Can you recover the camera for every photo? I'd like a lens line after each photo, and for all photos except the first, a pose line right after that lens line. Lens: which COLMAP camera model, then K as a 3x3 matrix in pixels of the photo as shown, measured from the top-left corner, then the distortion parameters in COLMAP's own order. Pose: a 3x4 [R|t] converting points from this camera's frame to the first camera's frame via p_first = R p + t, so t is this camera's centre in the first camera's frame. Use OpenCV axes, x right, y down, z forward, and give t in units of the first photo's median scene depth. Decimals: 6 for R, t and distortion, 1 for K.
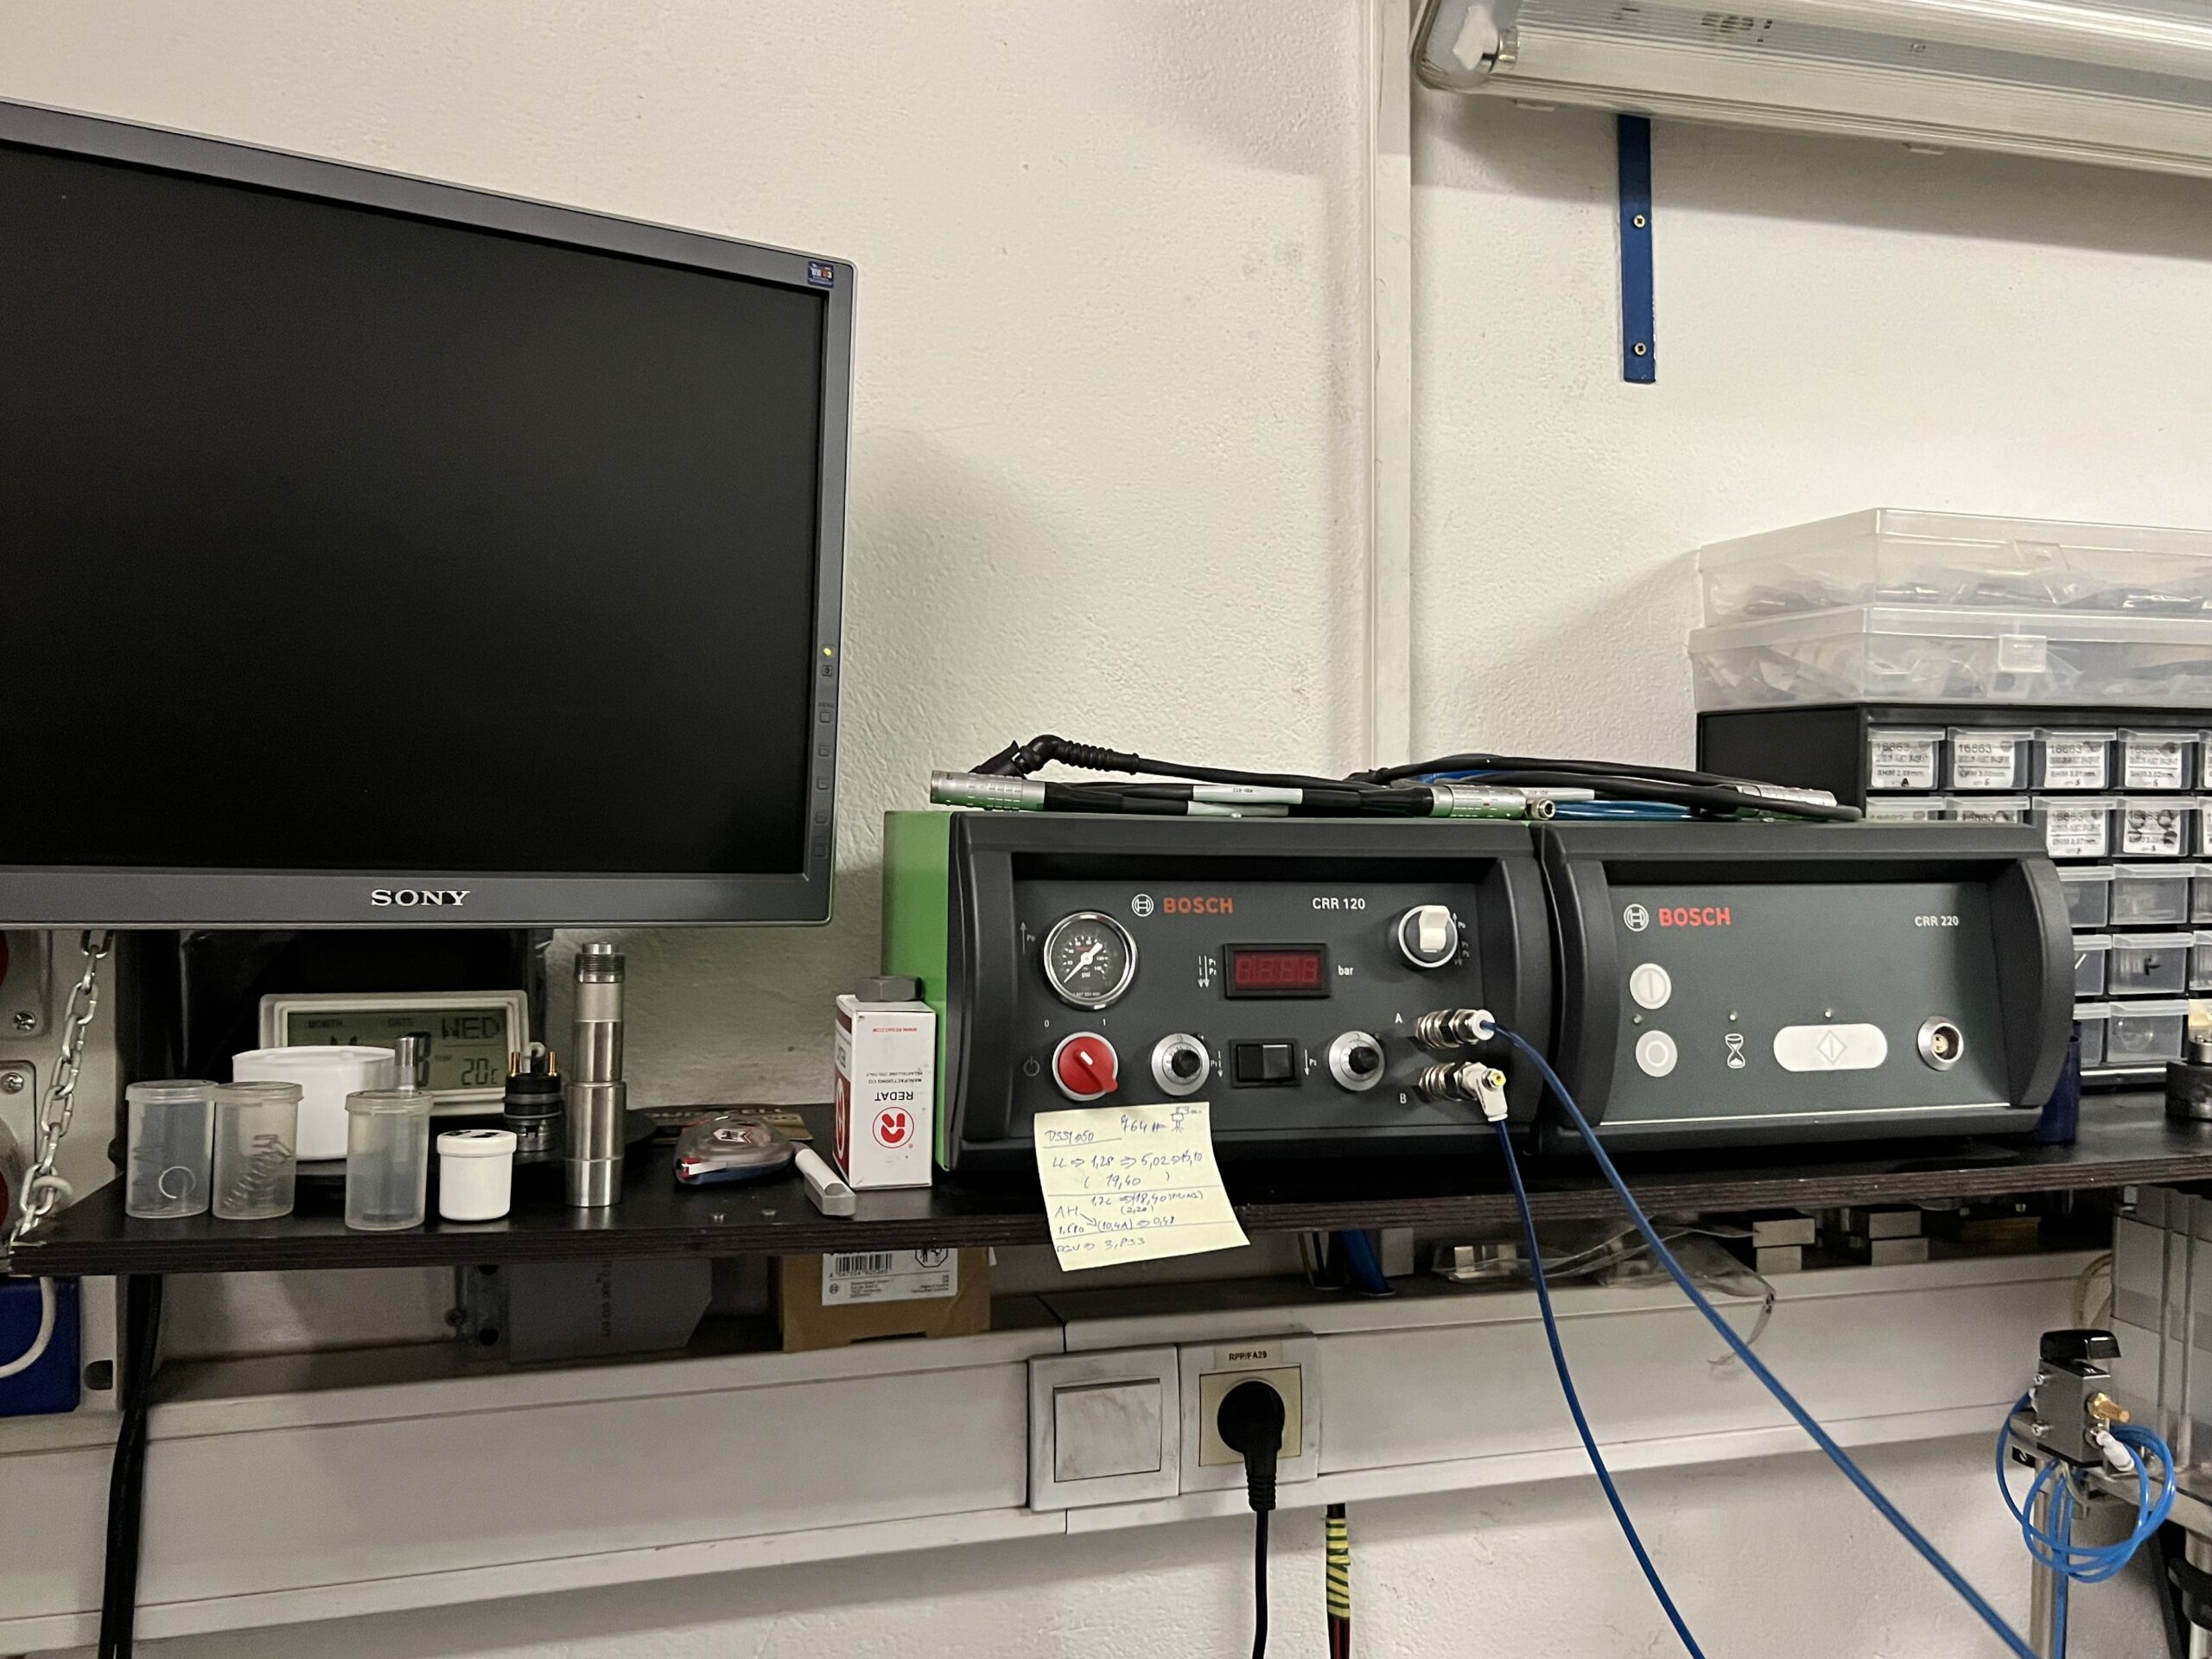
lens RADIAL K [[1728.2, 0, 1099.6], [0, 1728.2, 831.9], [0, 0, 1]] dist [0.001879, 0.000479]
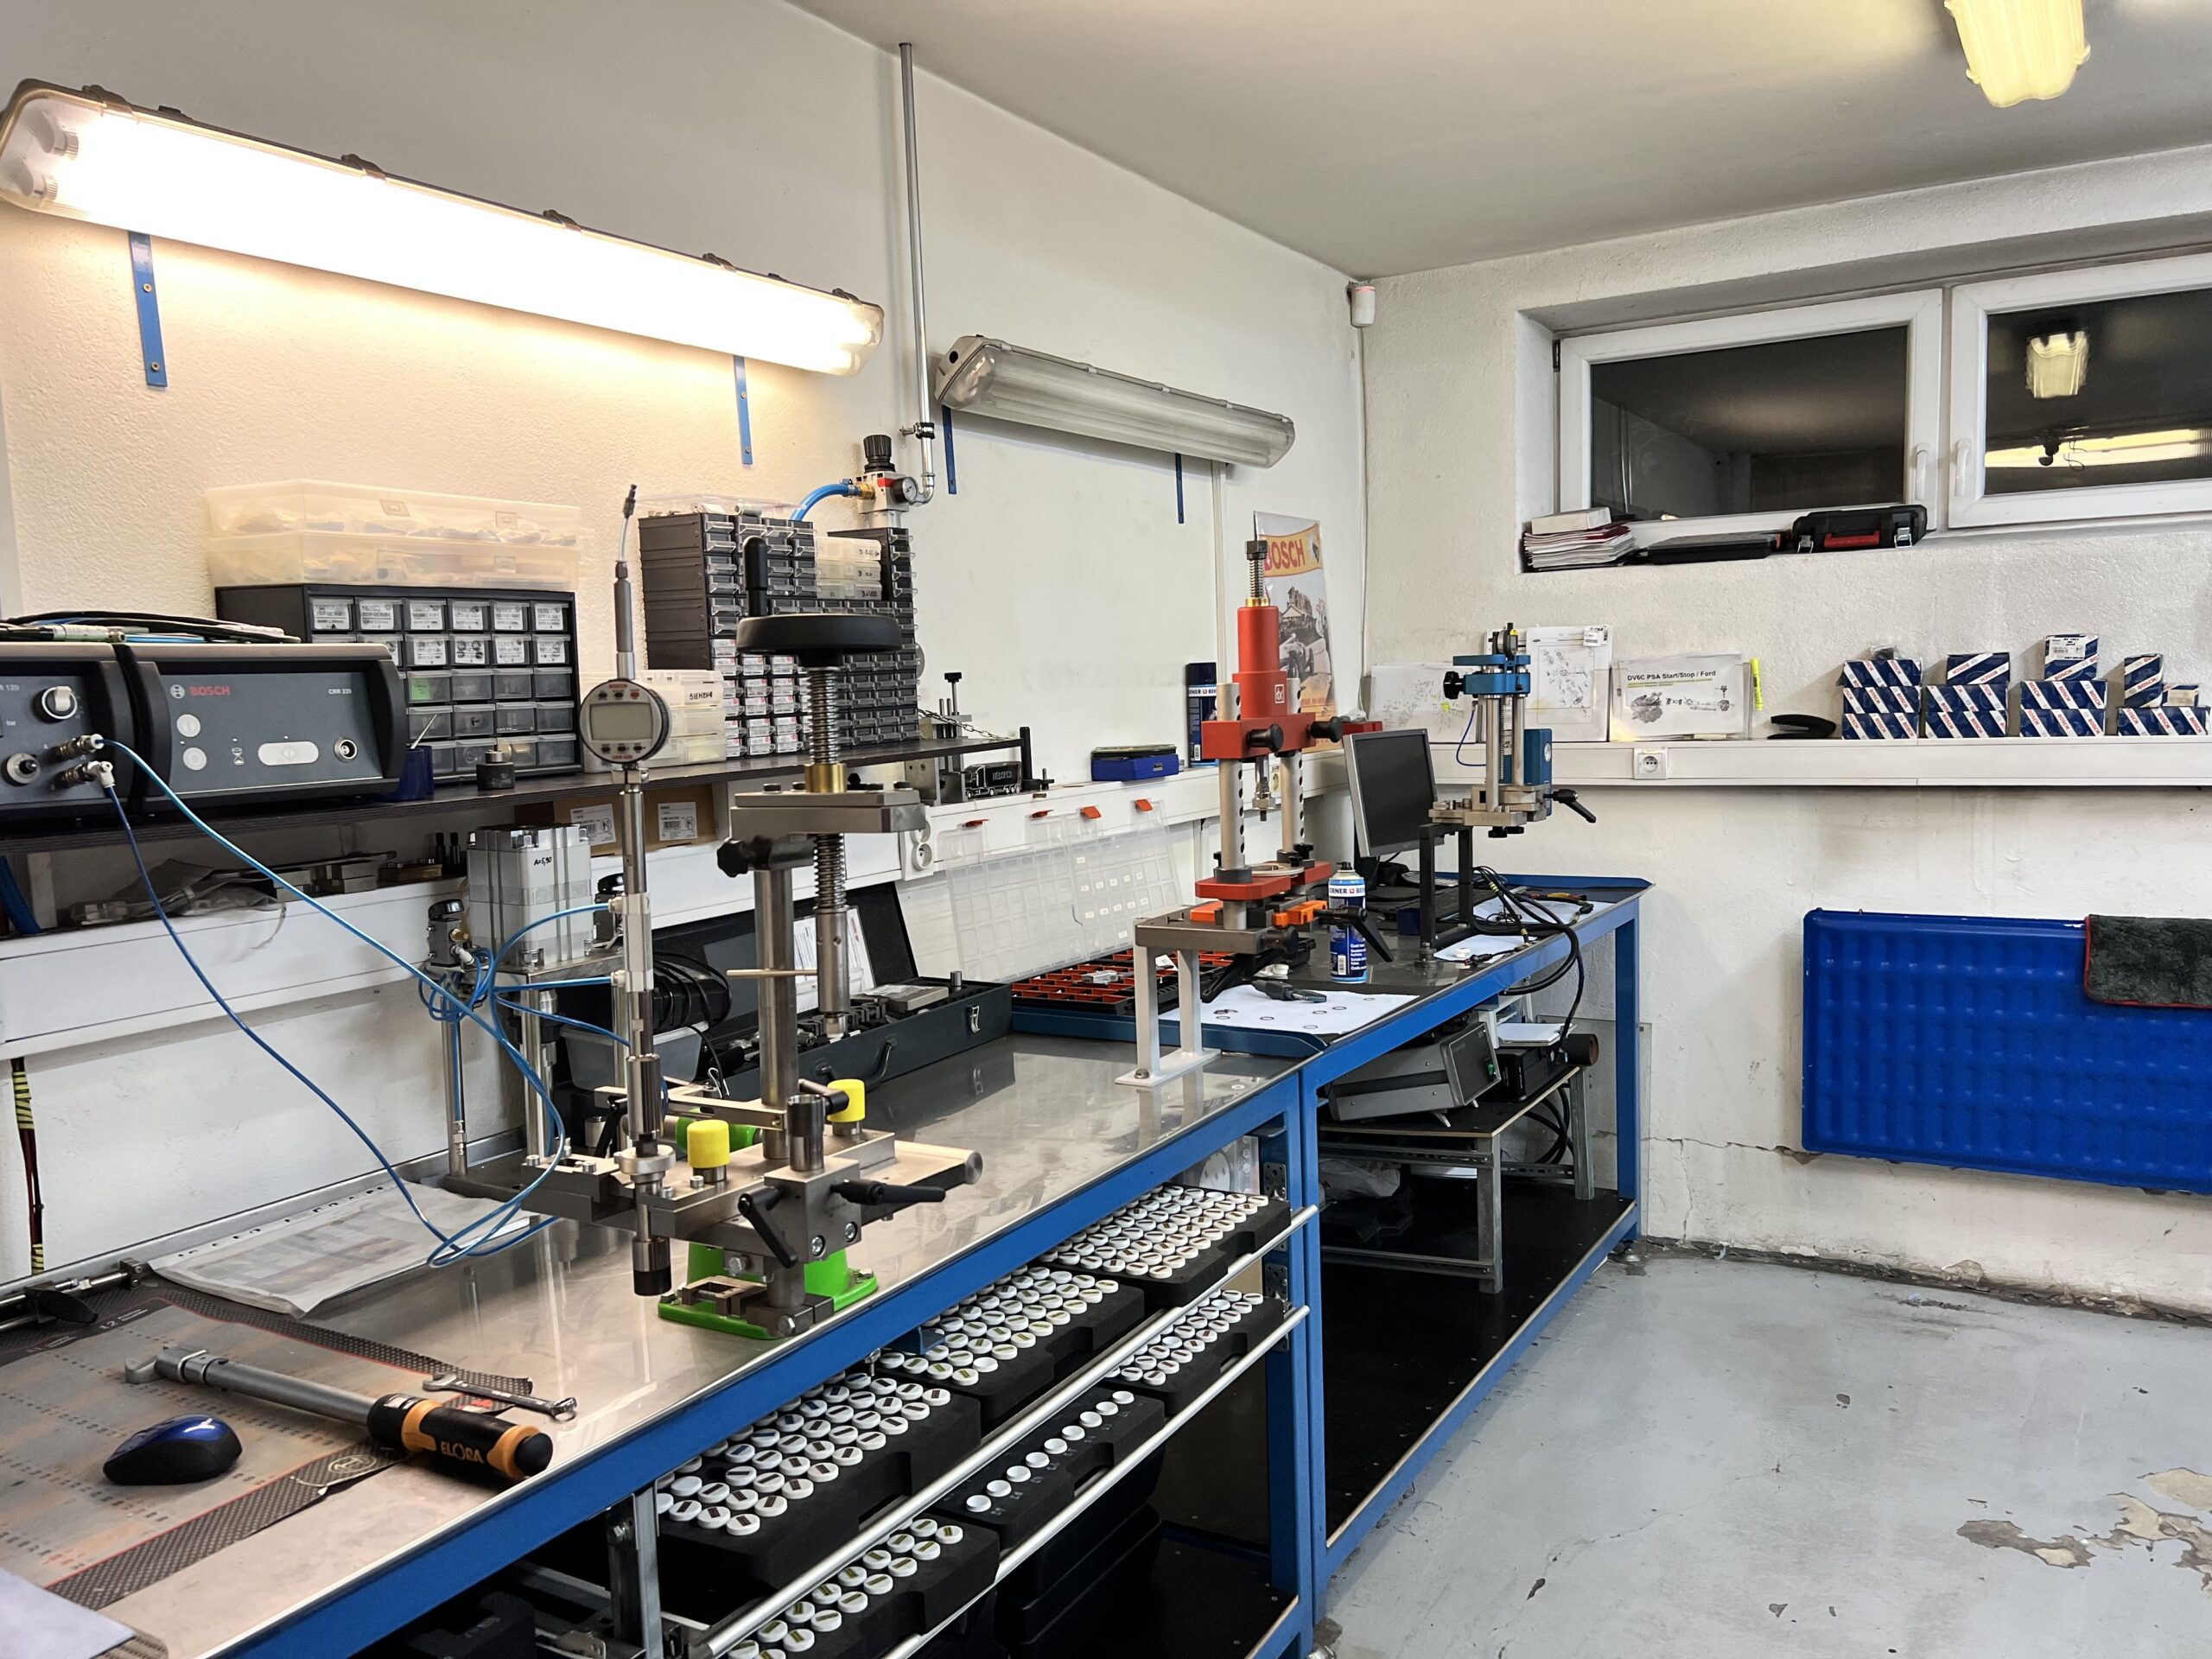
lens RADIAL K [[1694.5, 0, 1101.6], [0, 1694.5, 845.2], [0, 0, 1]] dist [0.047538, -0.037247]
pose [[0.714363, -0.095695, 0.693202, -0.249979], [0.038462, 0.994477, 0.097650, 0.058685], [-0.698718, -0.043096, 0.714098, -0.924198]]
